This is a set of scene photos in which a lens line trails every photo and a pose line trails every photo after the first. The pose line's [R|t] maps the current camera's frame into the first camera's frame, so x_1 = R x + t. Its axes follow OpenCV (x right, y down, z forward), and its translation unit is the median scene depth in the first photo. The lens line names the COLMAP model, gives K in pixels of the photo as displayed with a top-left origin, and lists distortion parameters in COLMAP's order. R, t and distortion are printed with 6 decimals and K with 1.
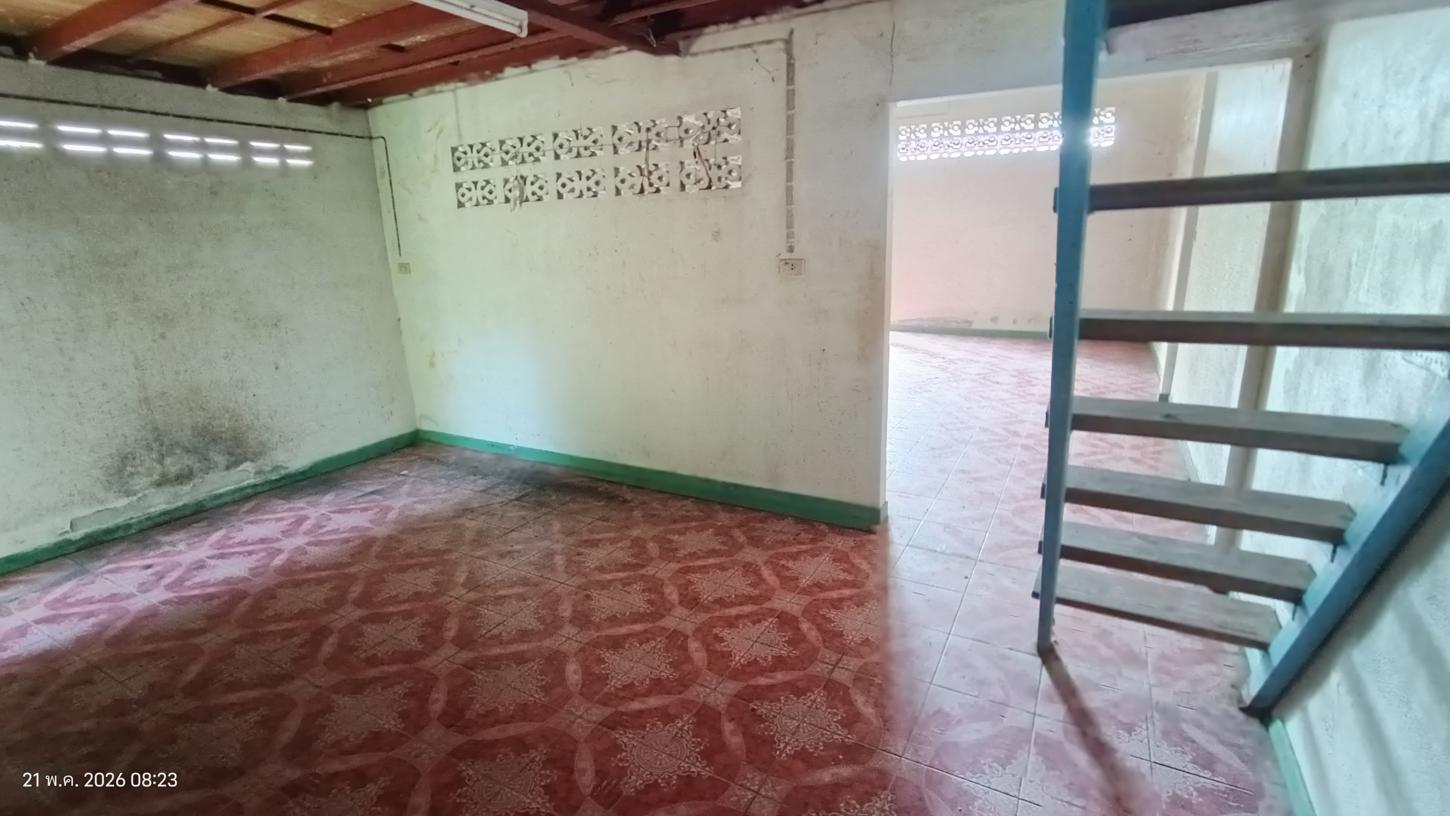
lens RADIAL K [[665.2, 0, 712.9], [0, 665.2, 416.3], [0, 0, 1]] dist [-0.033866, 0.018931]
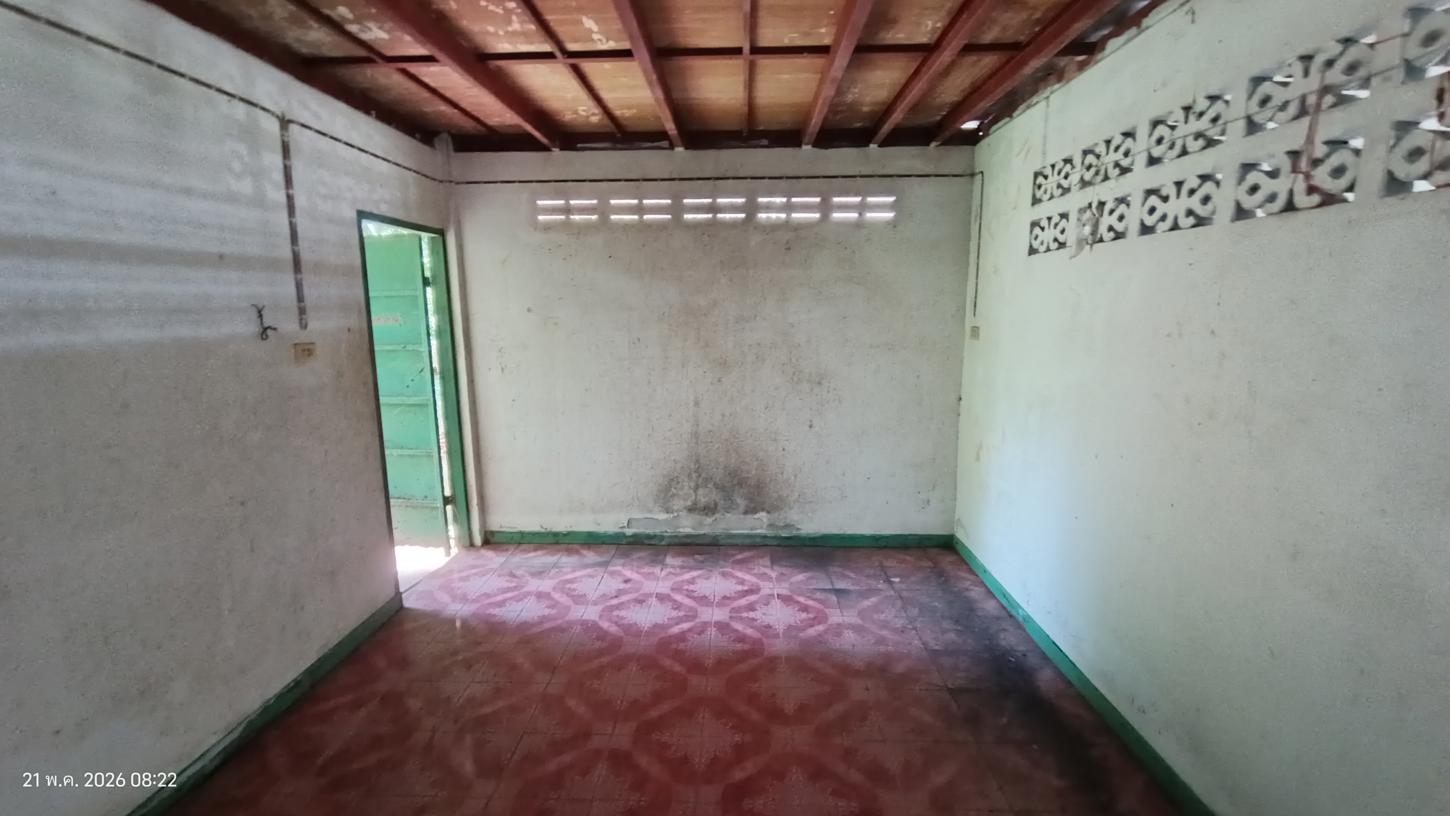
lens RADIAL K [[665.2, 0, 712.9], [0, 665.2, 416.3], [0, 0, 1]] dist [-0.033866, 0.018931]
pose [[0.458021, 0.172892, -0.871966, 0.124387], [-0.237111, 0.969127, 0.067609, -0.133387], [0.856735, 0.175787, 0.484875, 0.456017]]
